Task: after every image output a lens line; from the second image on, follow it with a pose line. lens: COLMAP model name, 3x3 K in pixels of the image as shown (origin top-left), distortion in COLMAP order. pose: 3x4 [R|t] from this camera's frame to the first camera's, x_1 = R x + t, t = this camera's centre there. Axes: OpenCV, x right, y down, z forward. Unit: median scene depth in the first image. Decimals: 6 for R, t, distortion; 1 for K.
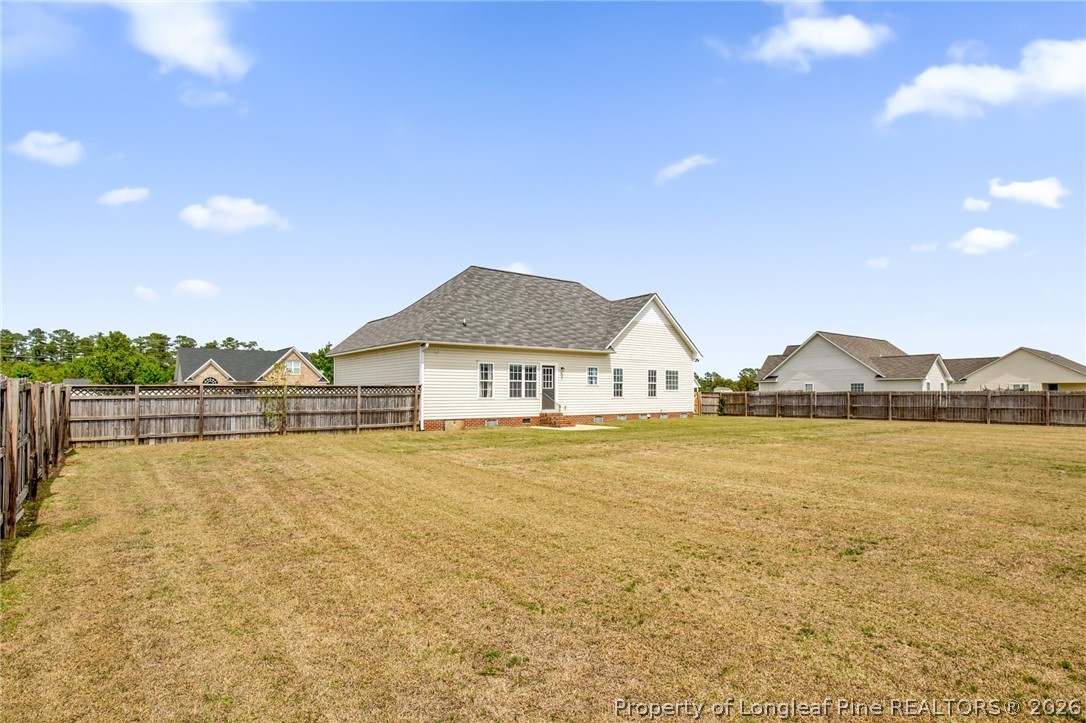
lens RADIAL K [[564.0, 0, 543.0], [0, 564.0, 361.5], [0, 0, 1]] dist [0.004094, 0.000454]
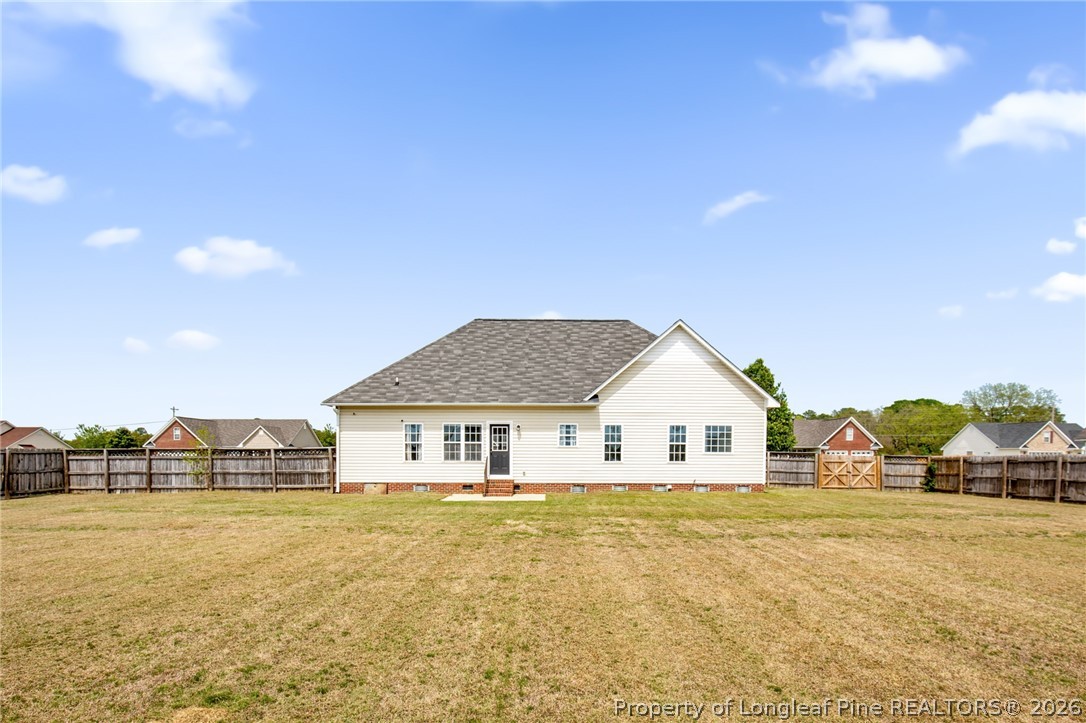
lens RADIAL K [[556.0, 0, 544.6], [0, 556.0, 457.5], [0, 0, 1]] dist [-0.003159, -0.000447]
pose [[0.799554, 0.003720, -0.600583, 0.591207], [0.030292, 0.998458, 0.046511, 0.021418], [0.599830, -0.055381, 0.798208, 0.379554]]
